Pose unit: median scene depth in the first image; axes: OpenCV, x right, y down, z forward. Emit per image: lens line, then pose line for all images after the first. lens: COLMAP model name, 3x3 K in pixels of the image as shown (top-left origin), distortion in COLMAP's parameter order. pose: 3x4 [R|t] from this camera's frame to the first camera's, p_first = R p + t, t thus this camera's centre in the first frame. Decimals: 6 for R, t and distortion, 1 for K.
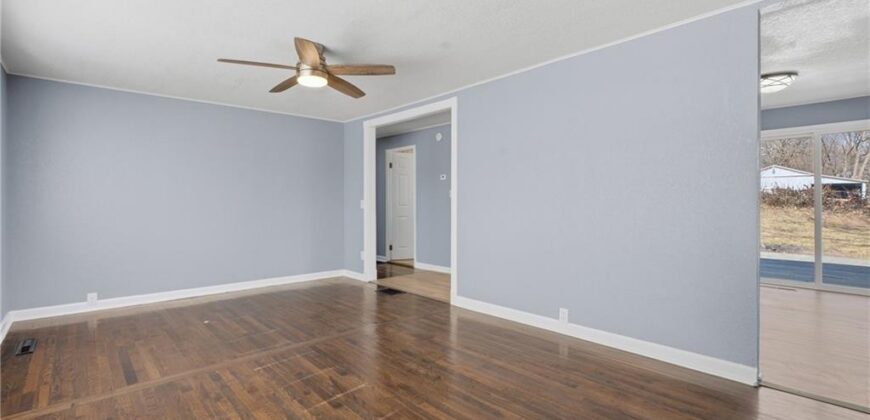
lens RADIAL K [[388.7, 0, 431.9], [0, 388.7, 202.3], [0, 0, 1]] dist [0.000941, 0.000782]
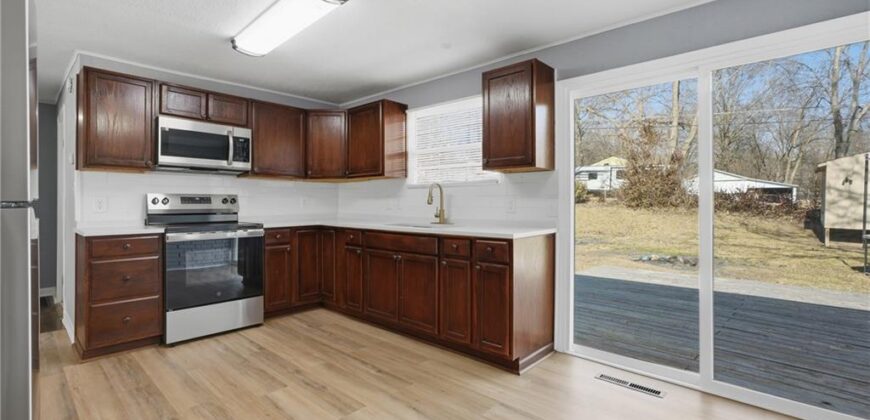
lens RADIAL K [[388.7, 0, 431.9], [0, 388.7, 202.3], [0, 0, 1]] dist [0.000941, 0.000782]
pose [[0.996205, 0.006987, 0.086755, 0.139401], [-0.006636, 0.999969, -0.004340, -0.000787], [-0.086782, 0.003748, 0.996220, 0.125636]]
